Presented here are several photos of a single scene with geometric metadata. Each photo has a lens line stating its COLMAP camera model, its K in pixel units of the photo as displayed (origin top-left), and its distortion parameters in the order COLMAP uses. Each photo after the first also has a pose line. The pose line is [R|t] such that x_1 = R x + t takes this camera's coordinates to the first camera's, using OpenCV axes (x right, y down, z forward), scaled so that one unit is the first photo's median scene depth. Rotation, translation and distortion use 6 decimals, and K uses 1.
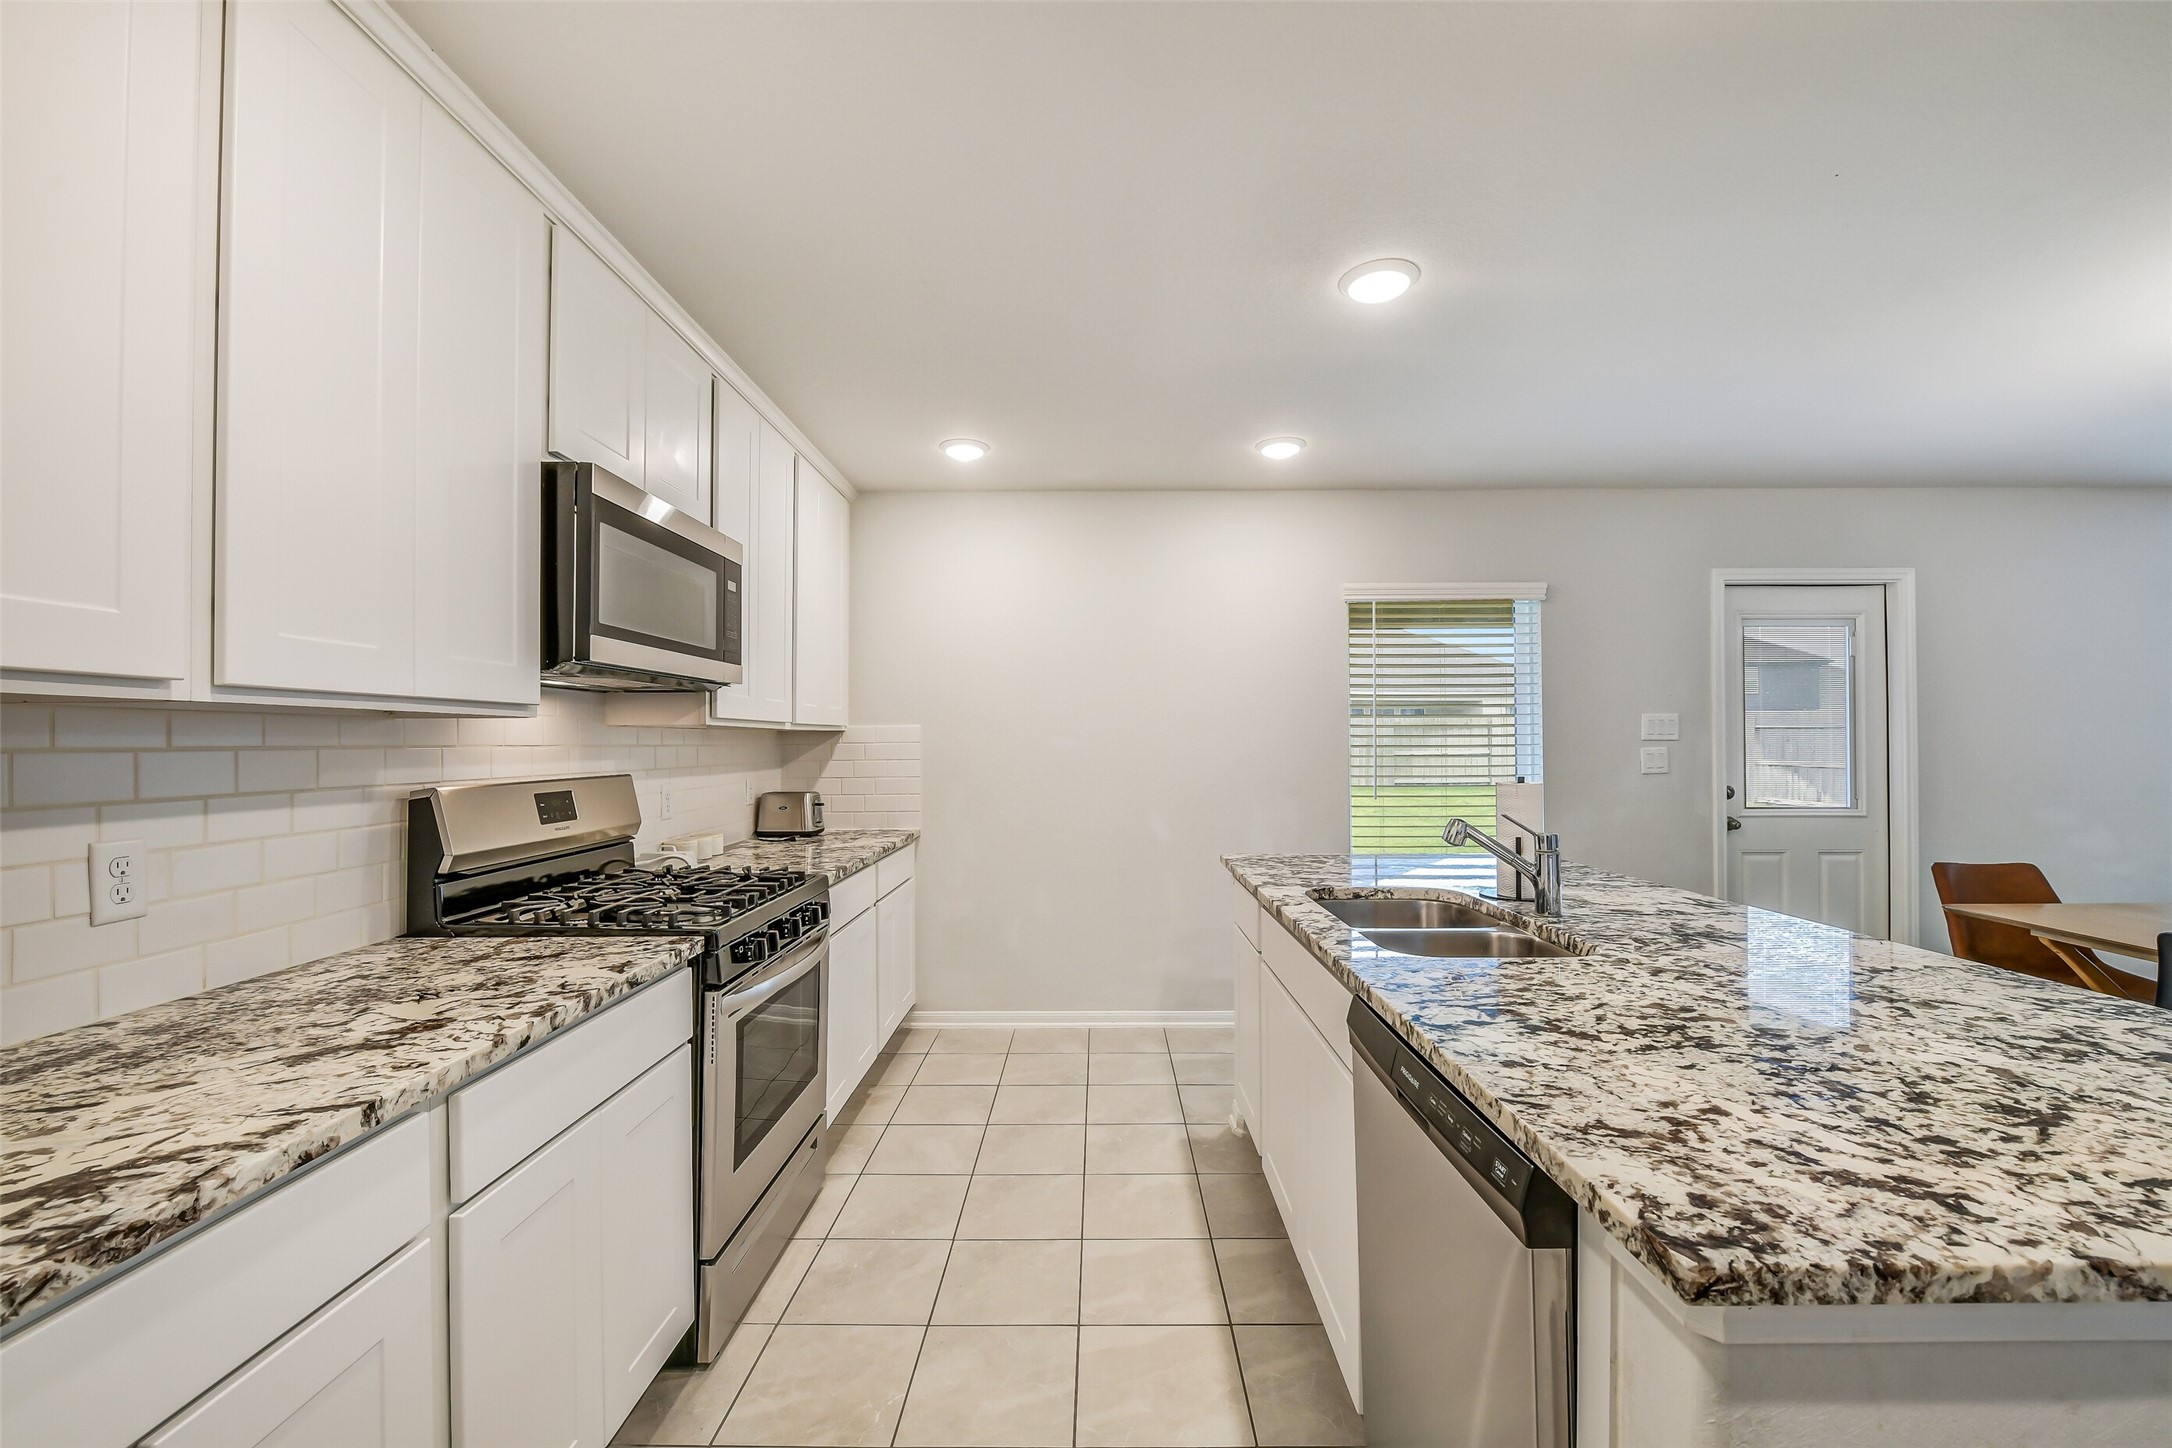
lens RADIAL K [[864.8, 0, 1091.8], [0, 864.8, 738.4], [0, 0, 1]] dist [-0.002946, -0.001476]
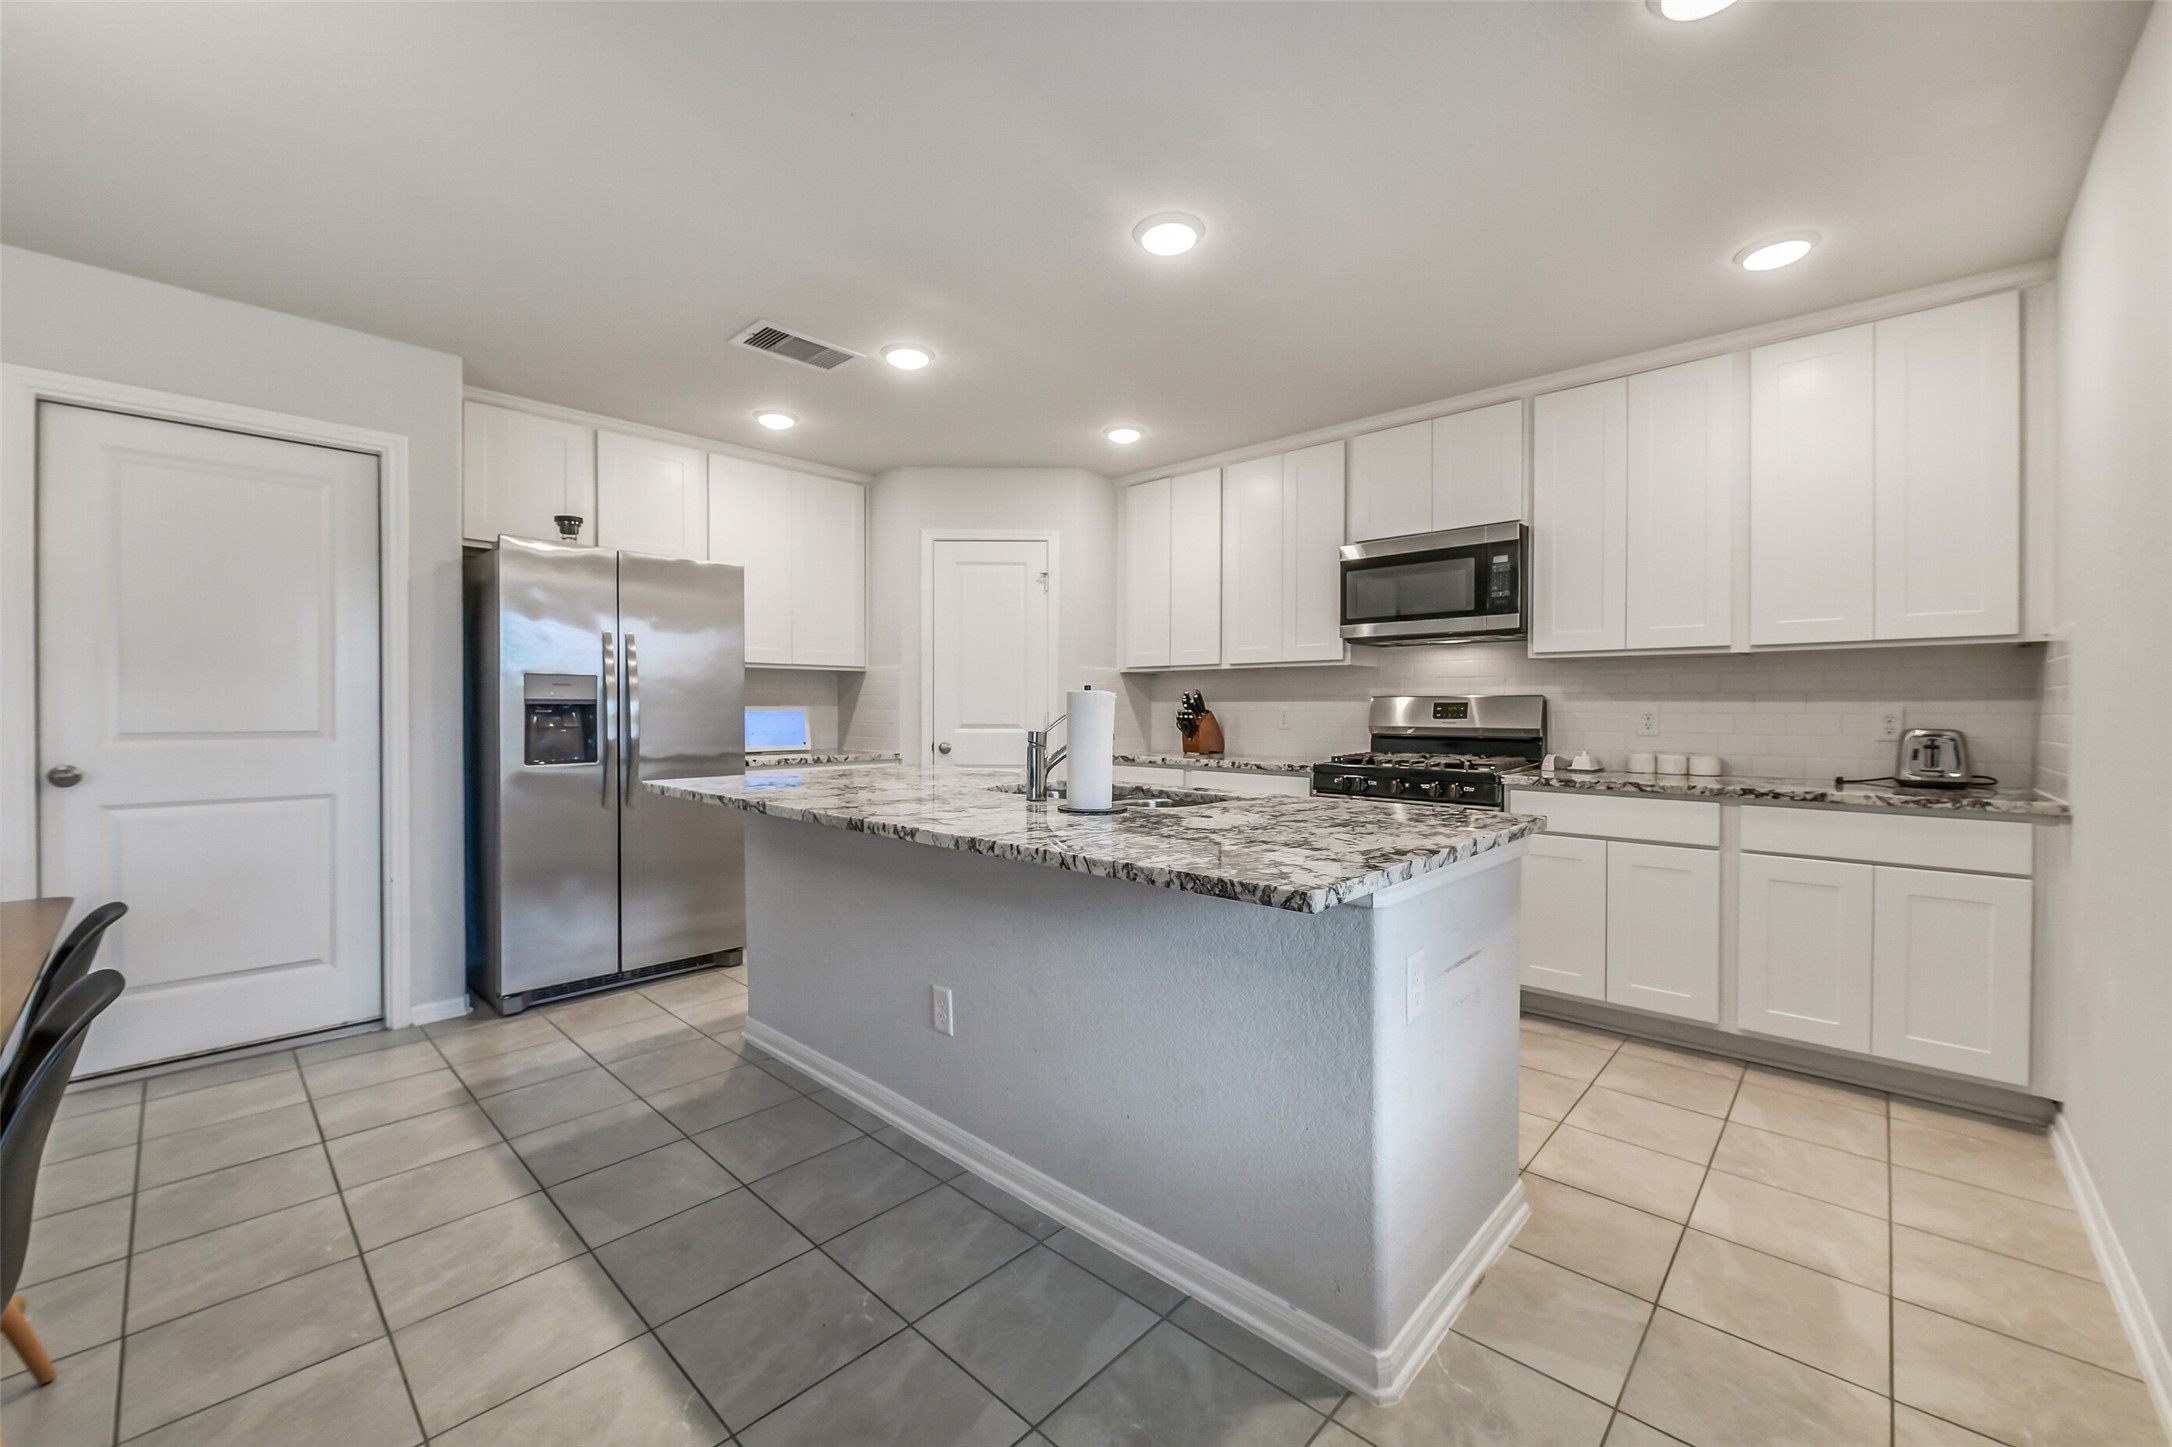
lens RADIAL K [[864.8, 0, 1088.5], [0, 864.8, 713.8], [0, 0, 1]] dist [-0.002946, -0.001476]
pose [[-0.677236, 0.009611, -0.735703, 1.083010], [0.005409, 0.999953, 0.008084, 0.059426], [0.735746, 0.001496, -0.677256, 1.480162]]
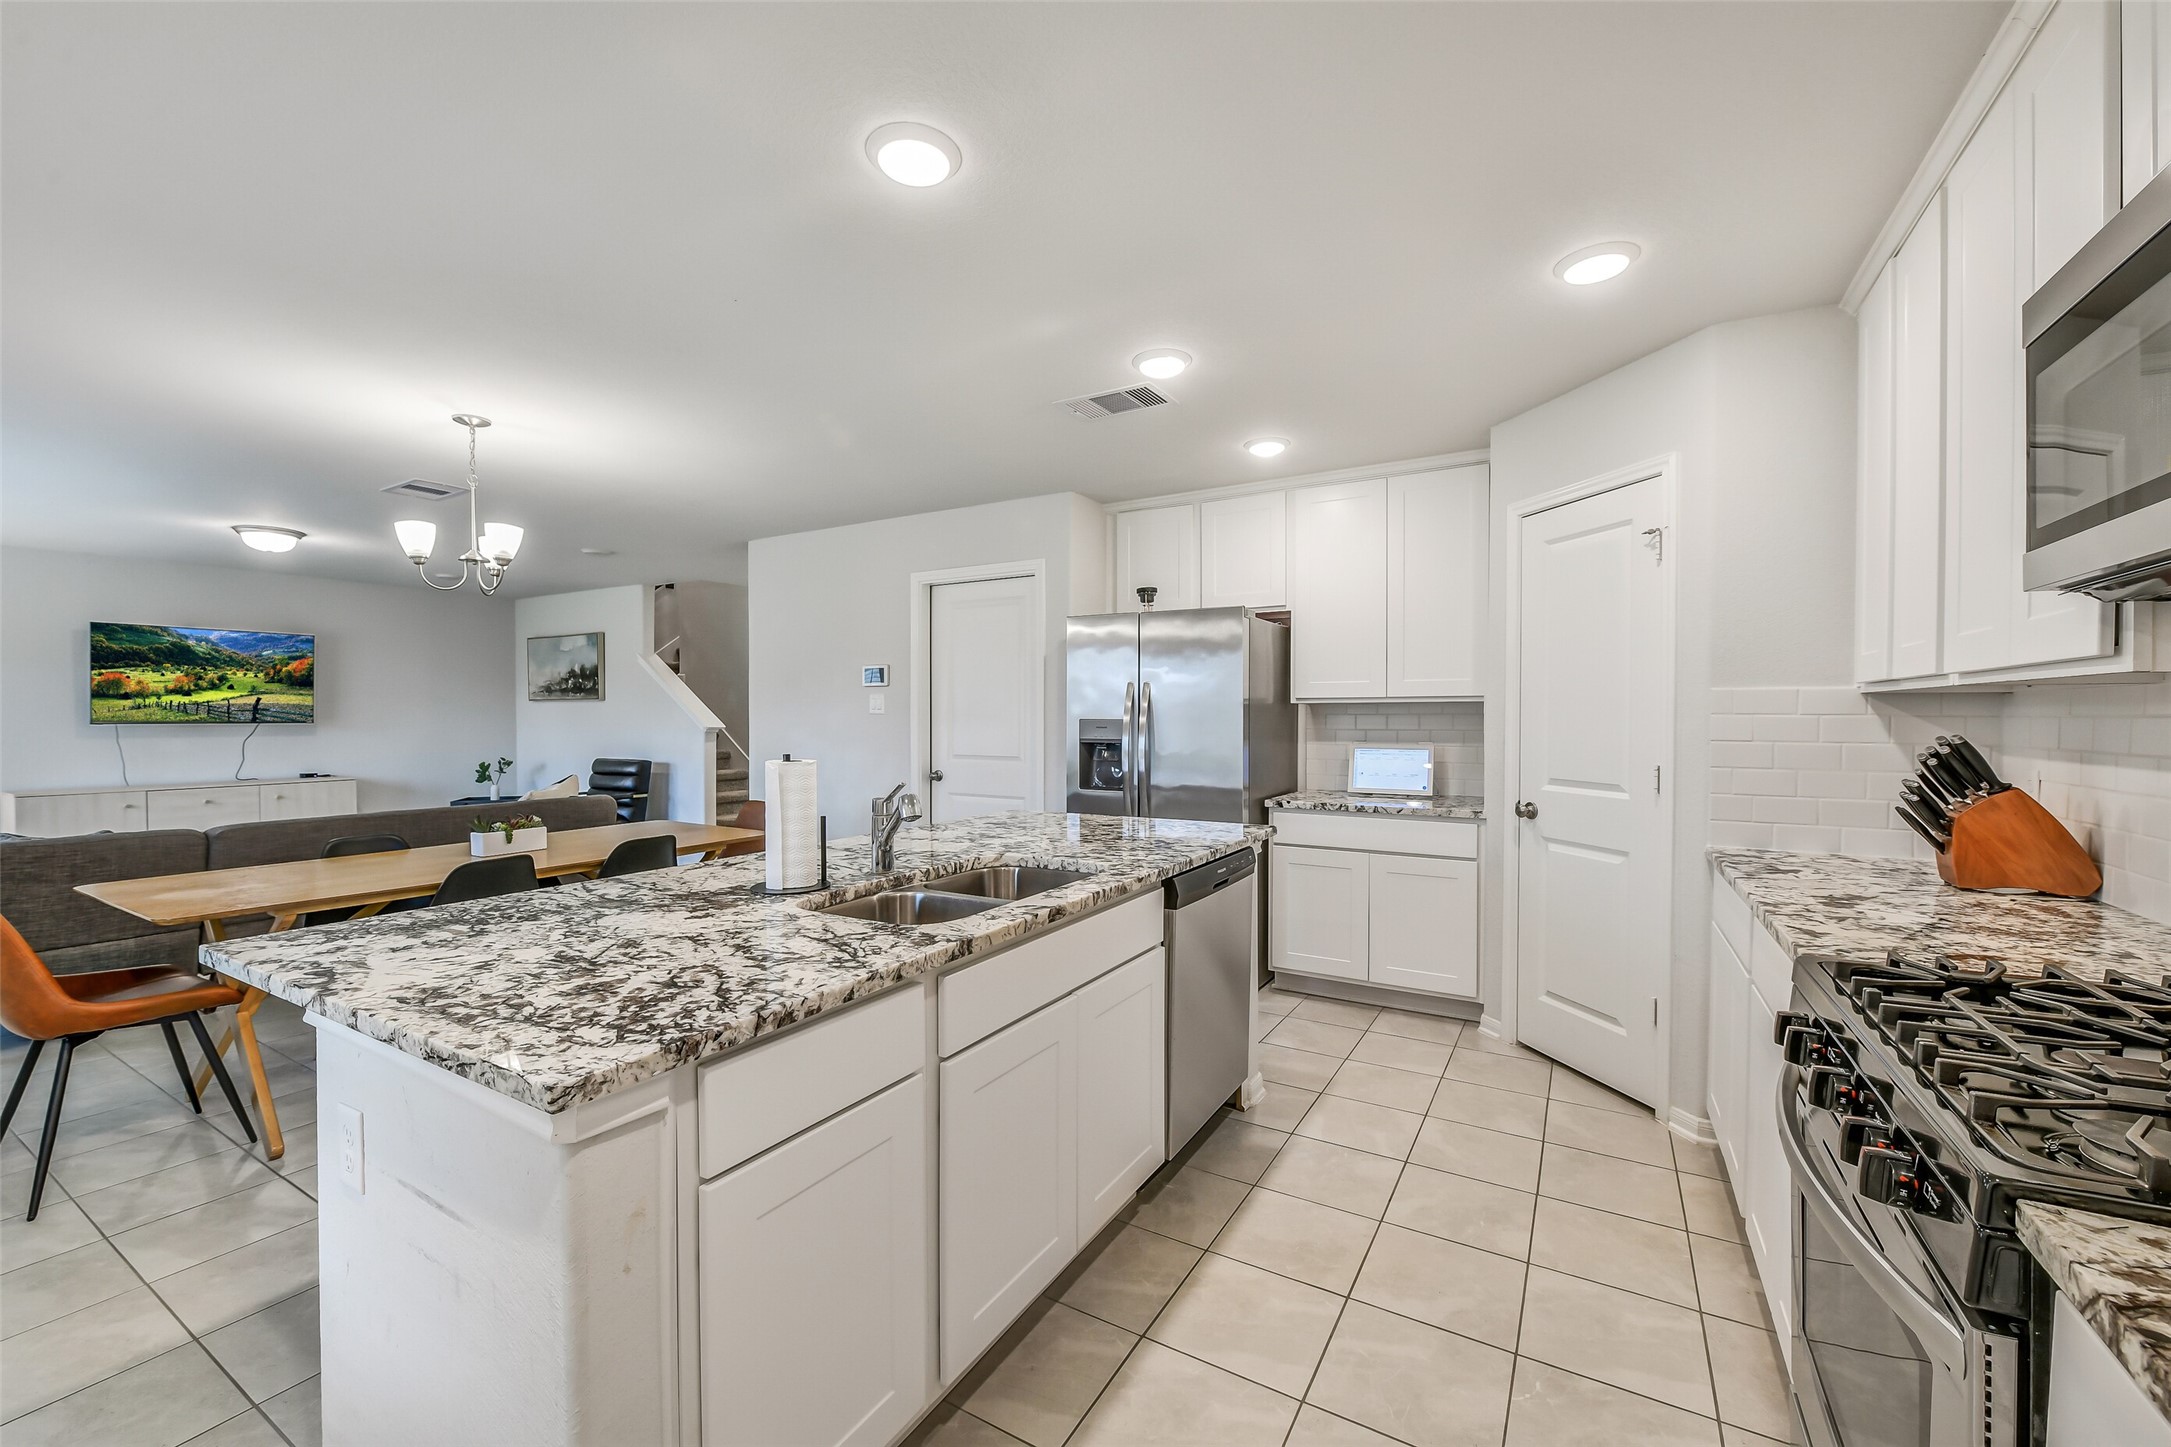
lens RADIAL K [[864.4, 0, 1073.6], [0, 864.4, 725.9], [0, 0, 1]] dist [-0.002946, -0.001476]
pose [[-0.862465, 0.001102, 0.506116, -0.185324], [0.003112, 0.999990, 0.003125, 0.011525], [-0.506108, 0.004270, -0.862460, 1.460191]]
